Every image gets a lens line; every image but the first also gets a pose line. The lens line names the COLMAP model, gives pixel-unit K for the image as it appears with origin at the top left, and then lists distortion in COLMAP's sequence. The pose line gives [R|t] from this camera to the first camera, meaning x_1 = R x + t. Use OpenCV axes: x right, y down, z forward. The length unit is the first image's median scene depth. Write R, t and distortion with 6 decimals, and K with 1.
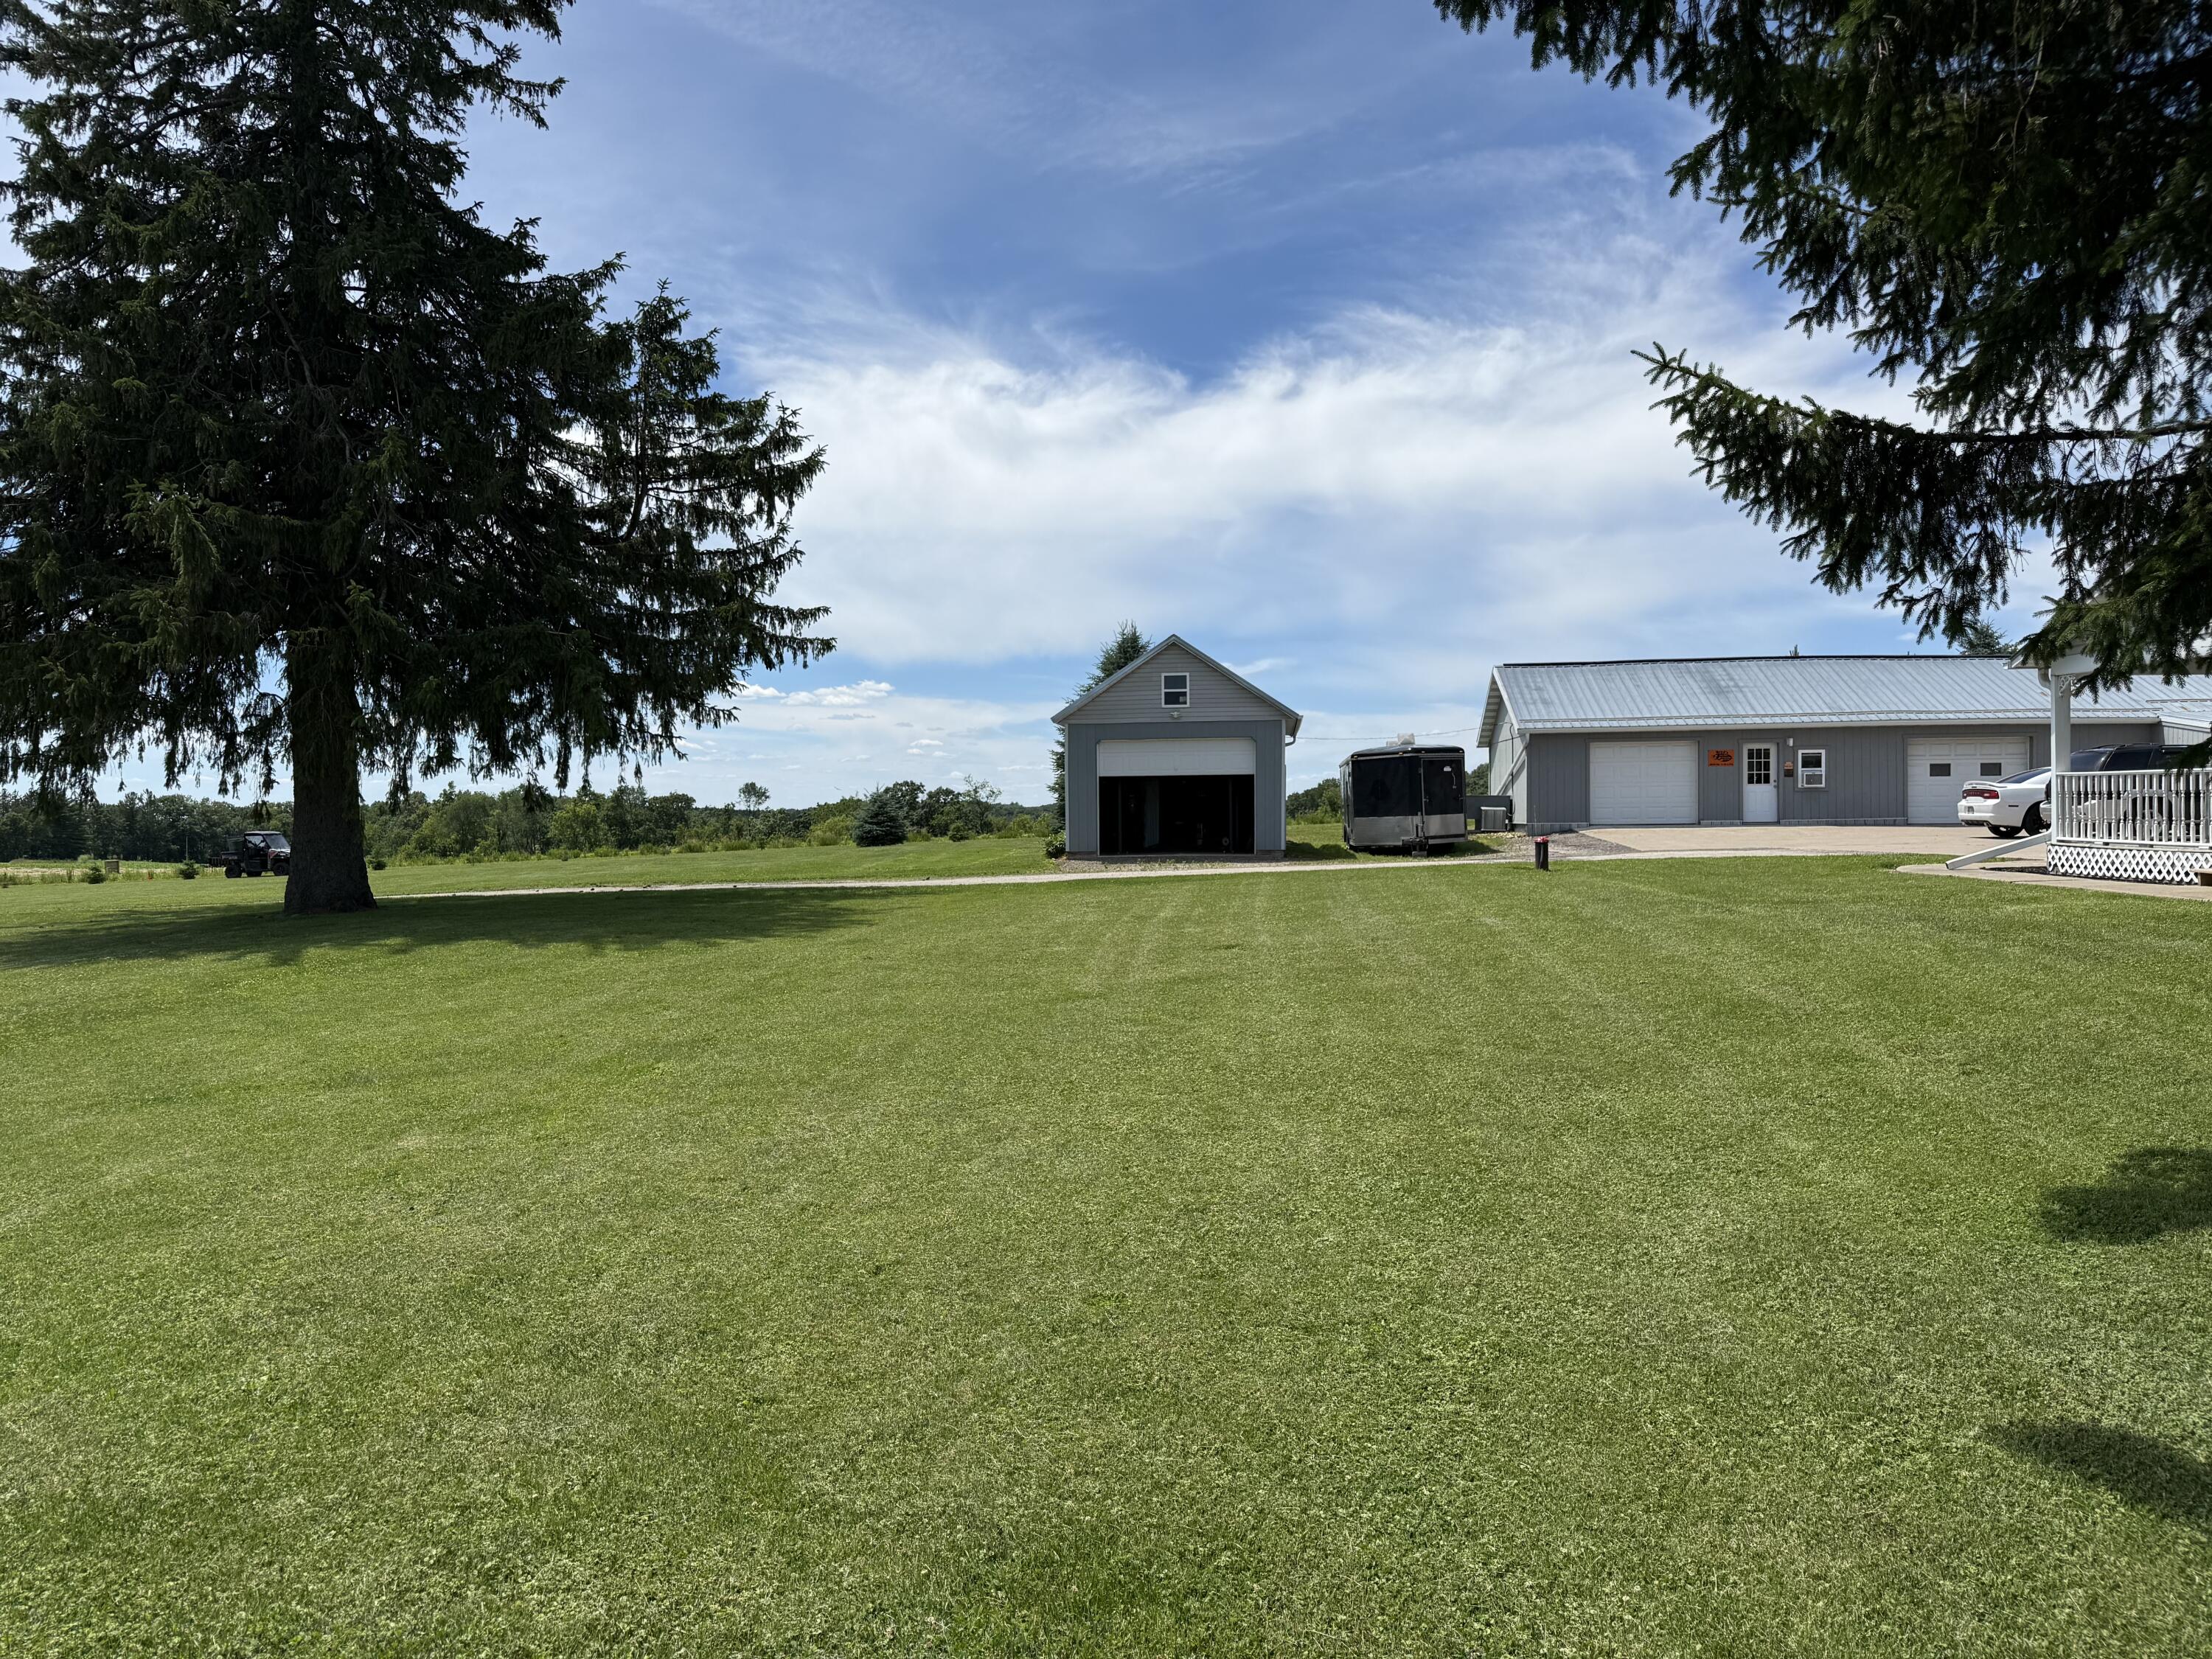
lens RADIAL K [[1554.0, 0, 1094.5], [0, 1554.0, 894.6], [0, 0, 1]] dist [0.050340, -0.058910]
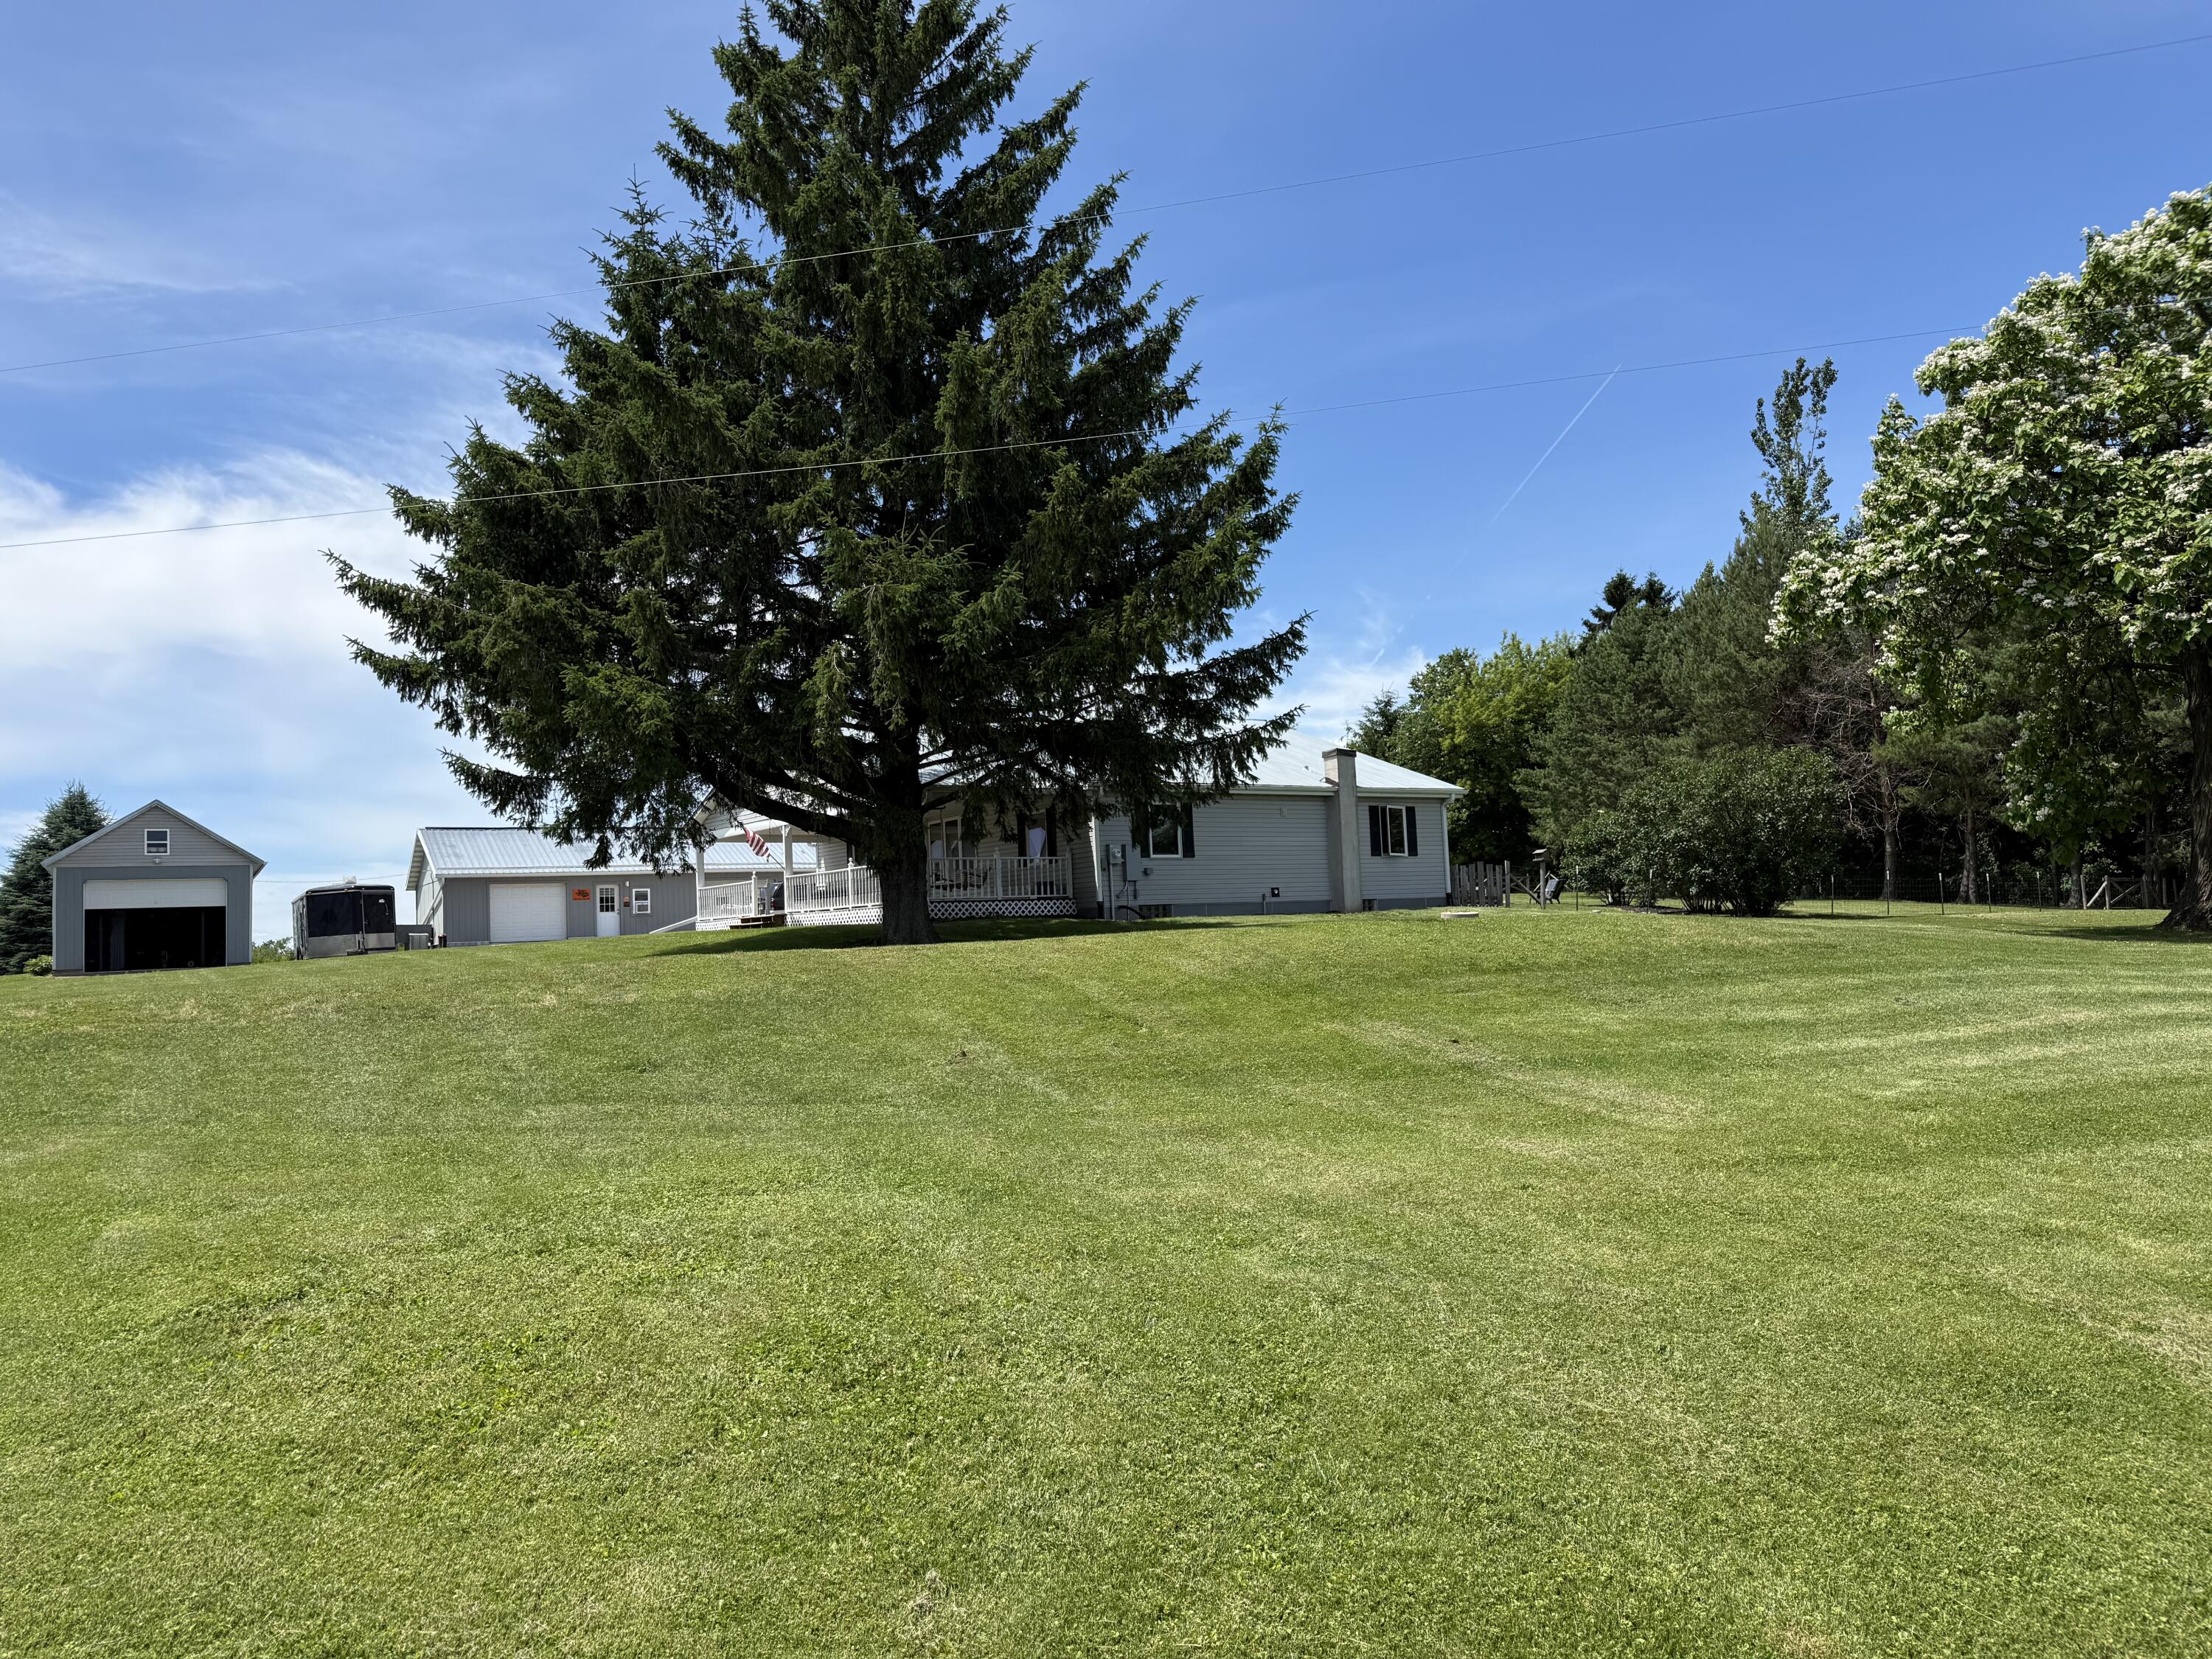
lens RADIAL K [[1554.0, 0, 1114.6], [0, 1554.0, 799.8], [0, 0, 1]] dist [0.050340, -0.058910]
pose [[0.791257, 0.032805, 0.610603, -0.094366], [0.066566, 0.988005, -0.139341, 0.056814], [-0.607850, 0.150900, 0.779582, -0.421795]]
